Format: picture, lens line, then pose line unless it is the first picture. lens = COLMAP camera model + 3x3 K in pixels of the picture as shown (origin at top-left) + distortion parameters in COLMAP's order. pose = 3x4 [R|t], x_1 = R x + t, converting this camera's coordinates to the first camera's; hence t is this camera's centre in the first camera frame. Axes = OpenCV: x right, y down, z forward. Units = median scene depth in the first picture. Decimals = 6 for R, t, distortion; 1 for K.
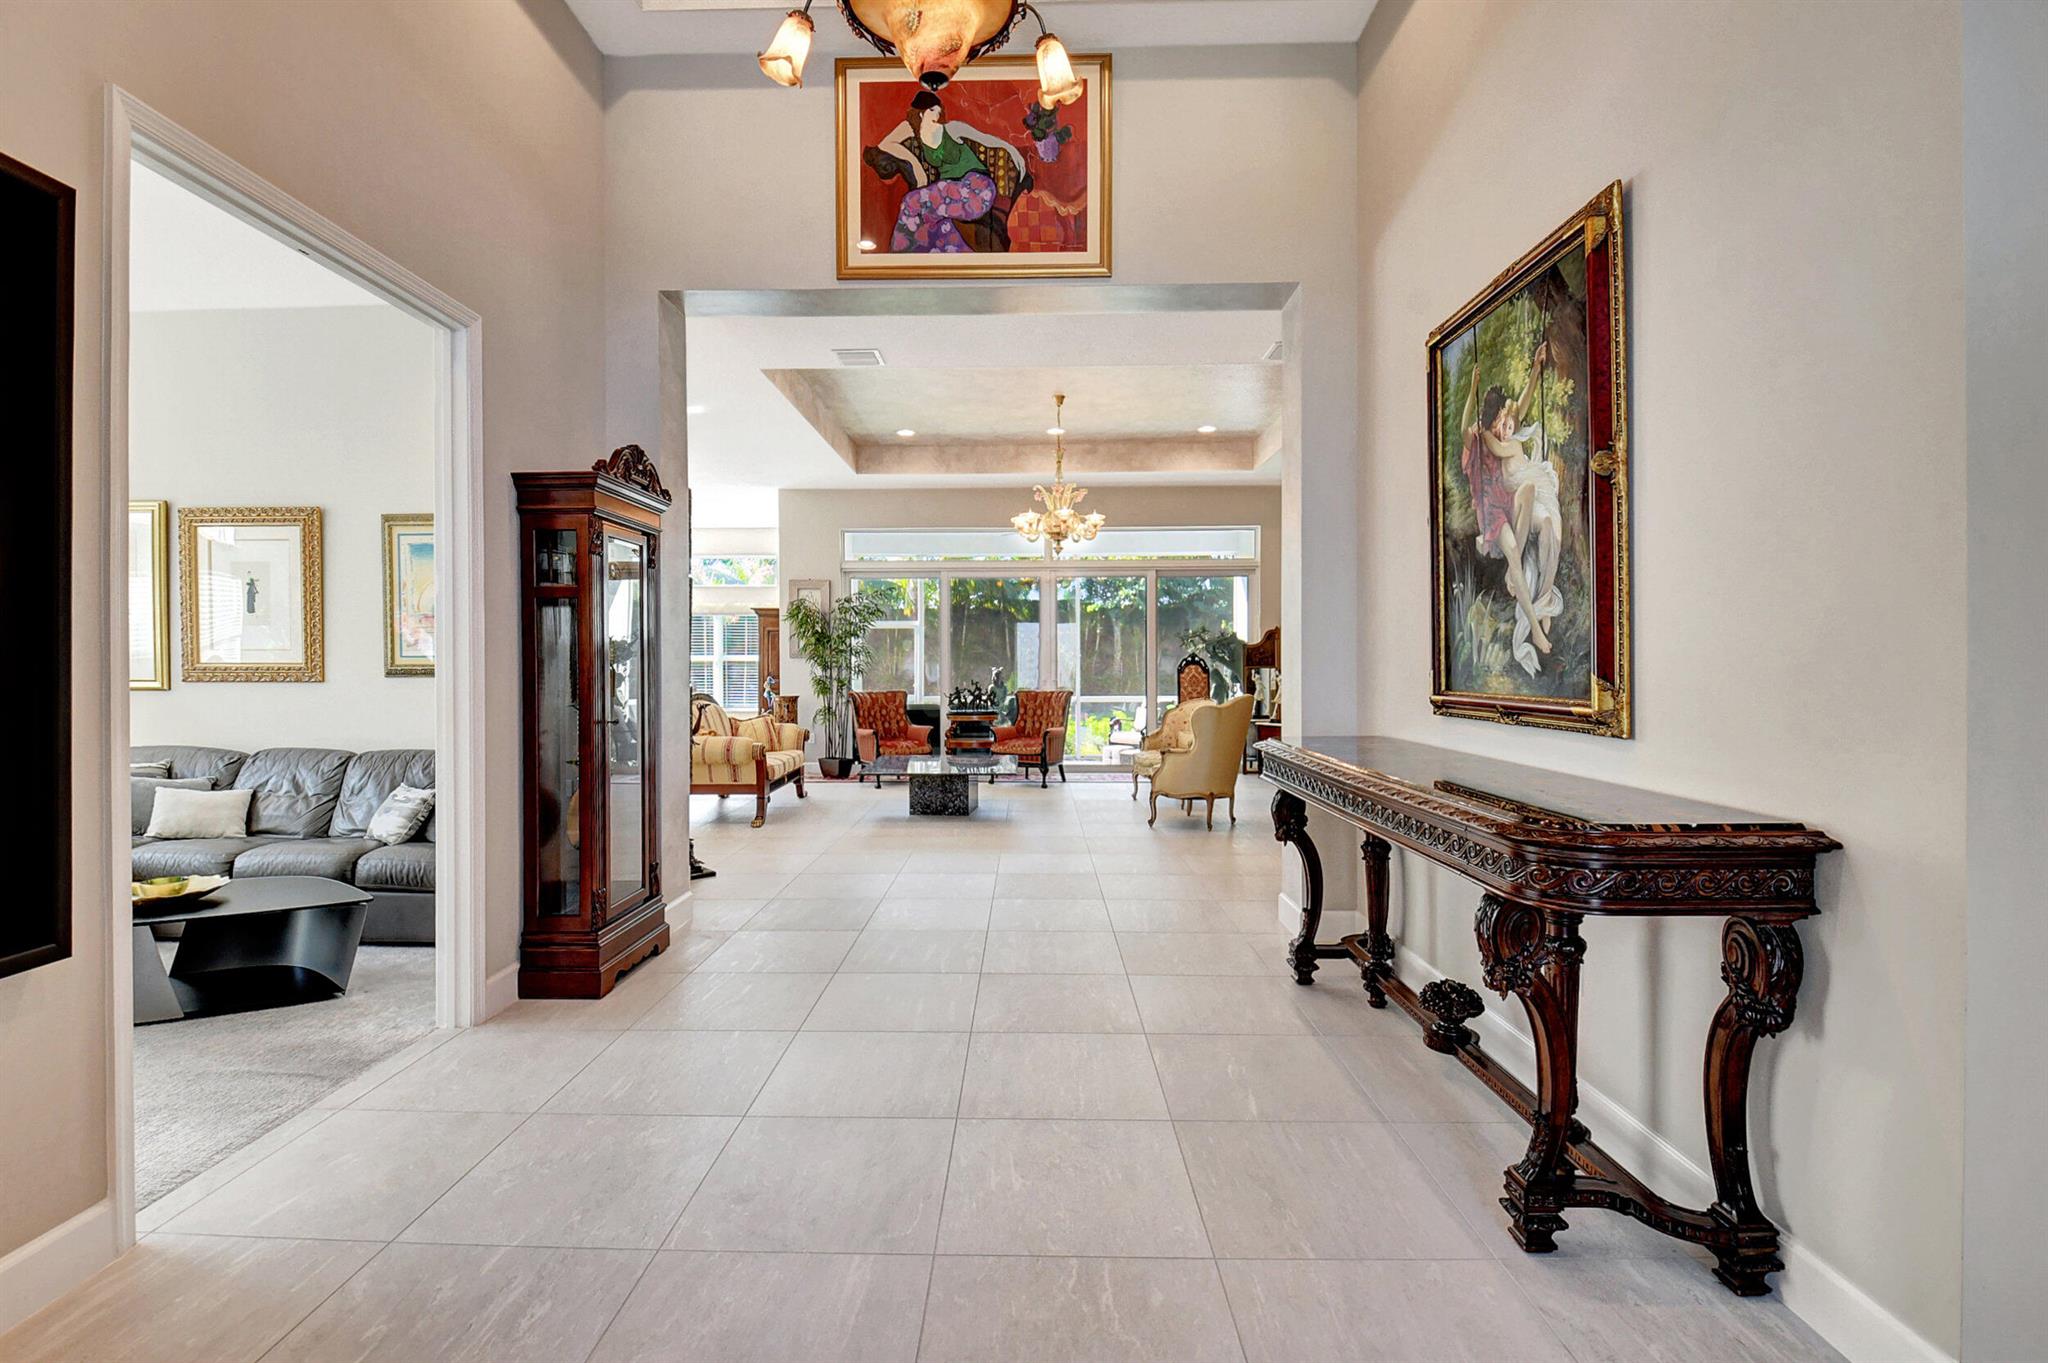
lens RADIAL K [[936.1, 0, 1014.4], [0, 936.1, 662.5], [0, 0, 1]] dist [-0.023880, -0.000641]
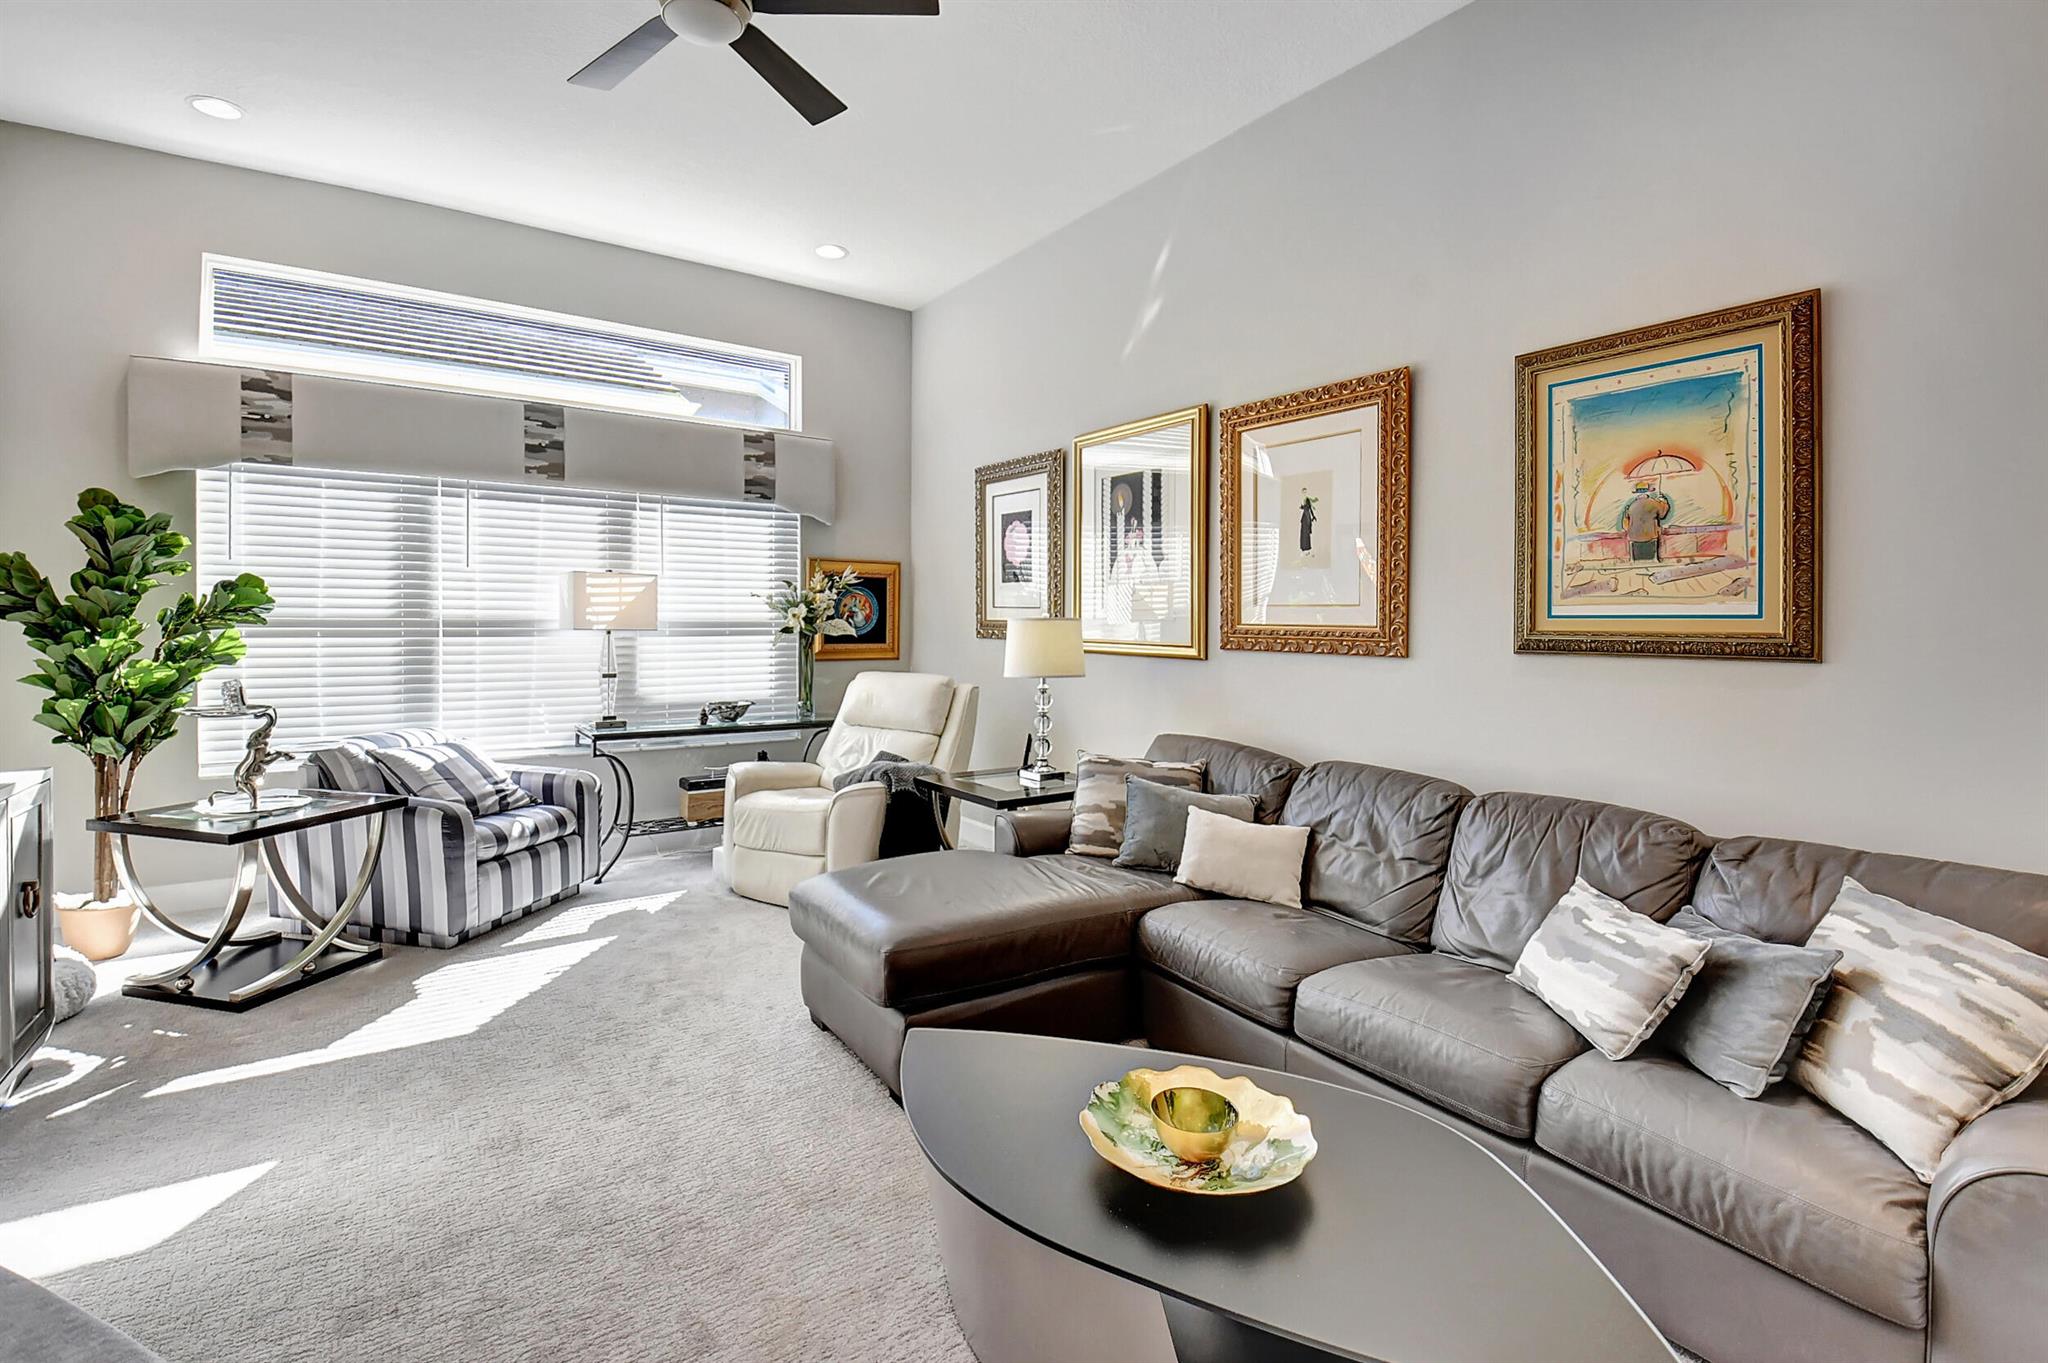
lens RADIAL K [[935.3, 0, 1020.1], [0, 935.3, 622.7], [0, 0, 1]] dist [0.057362, -0.063332]
pose [[0.590735, 0.014042, -0.806743, -0.404024], [-0.017313, 0.999839, 0.004725, -0.000078], [0.806680, 0.011176, 0.590883, 0.434383]]
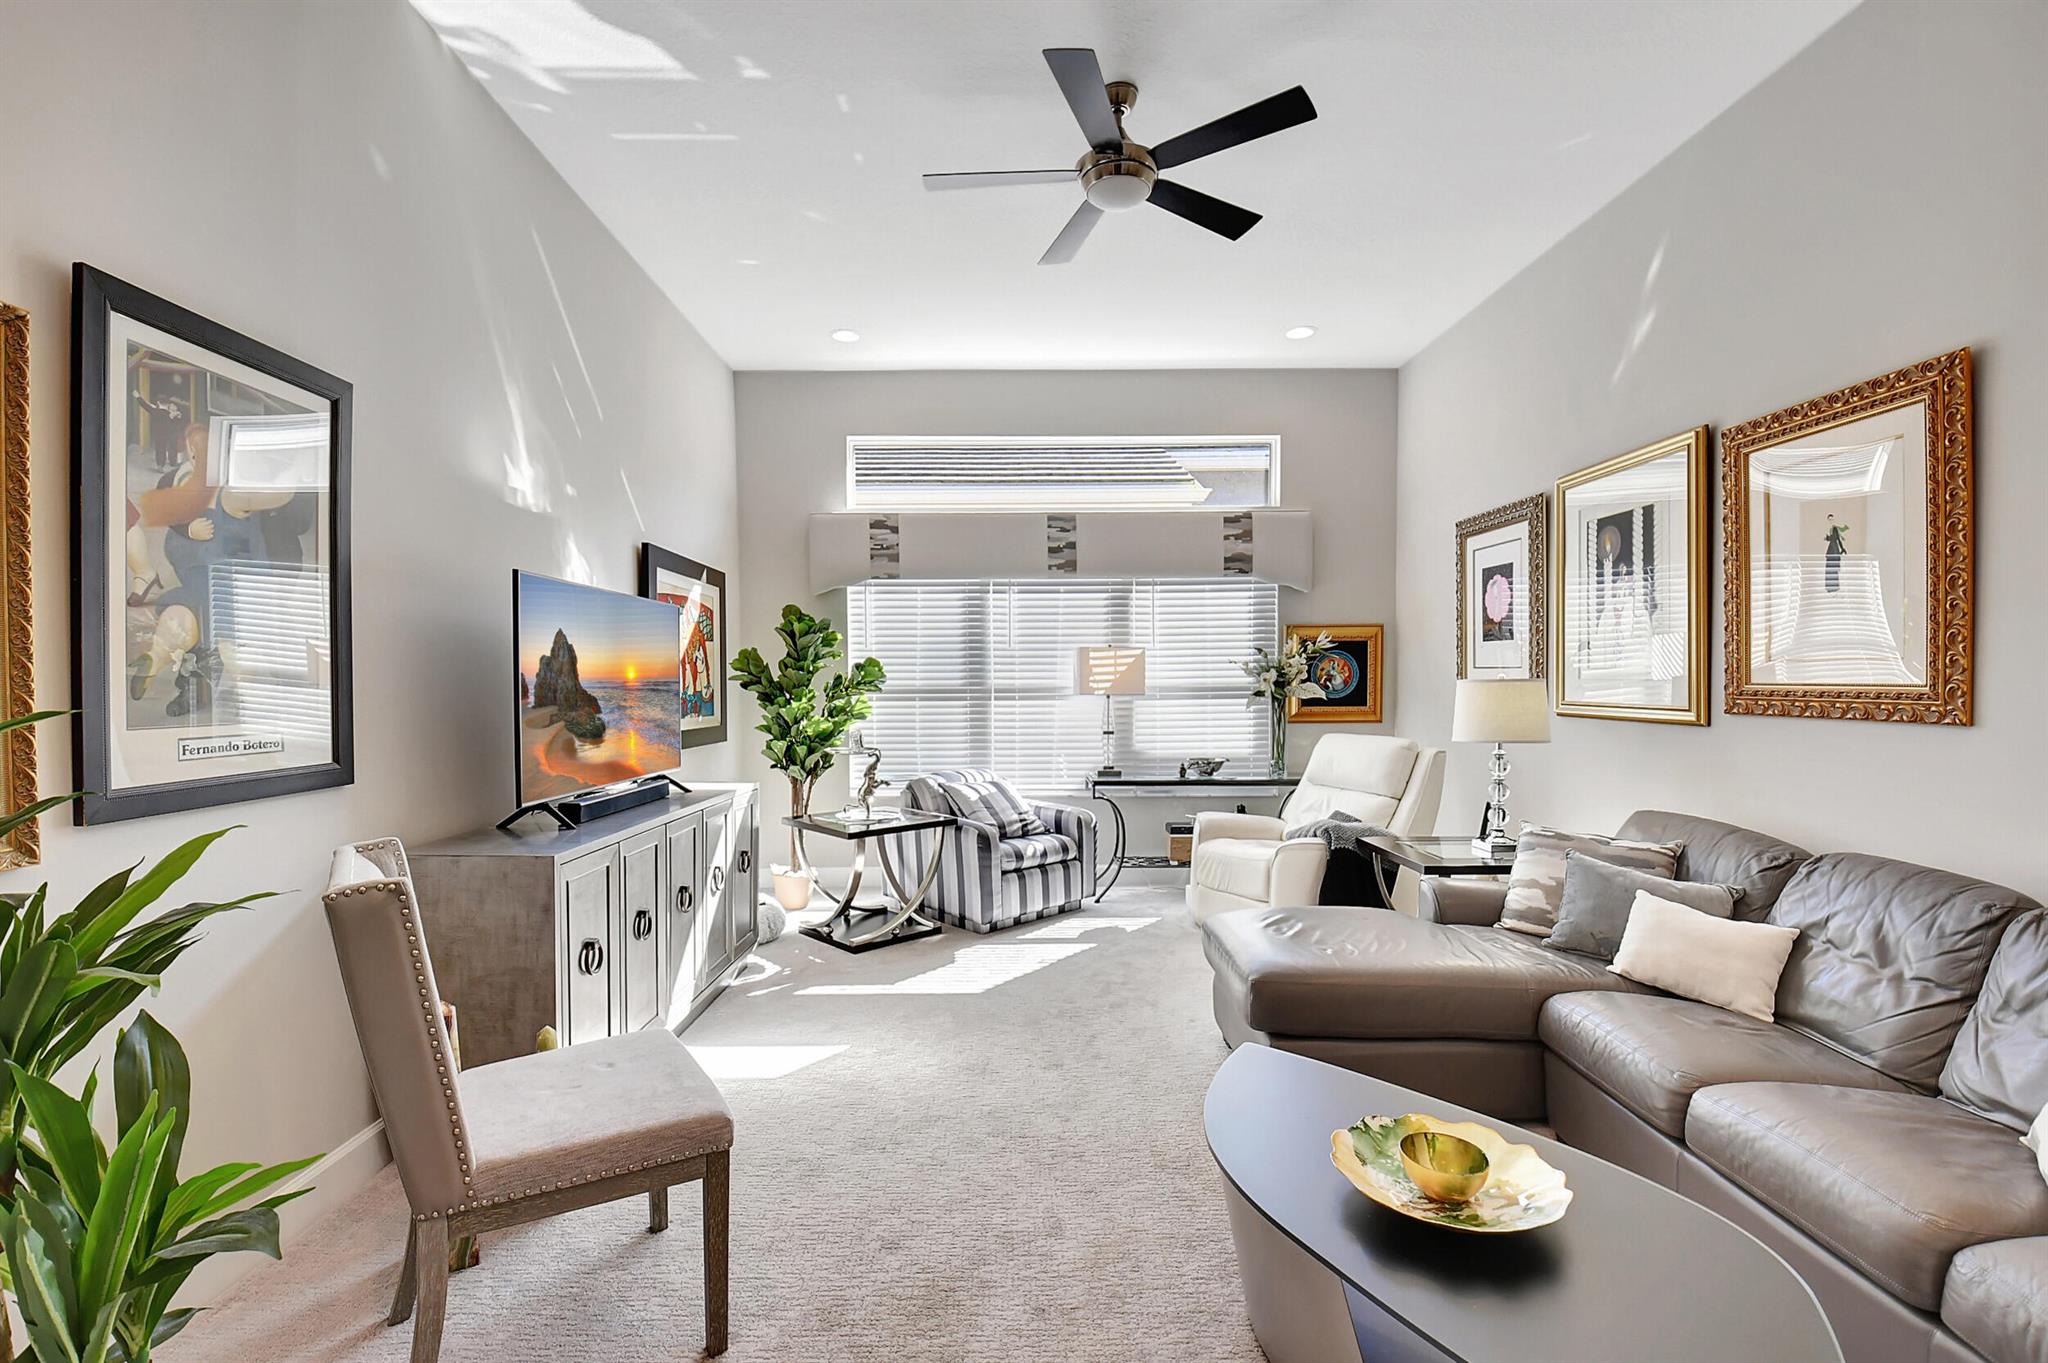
lens RADIAL K [[937.3, 0, 1004.1], [0, 937.3, 677.6], [0, 0, 1]] dist [-0.020187, -0.001417]
pose [[0.010371, 0.002687, -0.999943, -0.297498], [-0.000080, 0.999996, 0.002686, -0.003966], [0.999946, 0.000052, 0.010371, 0.514769]]
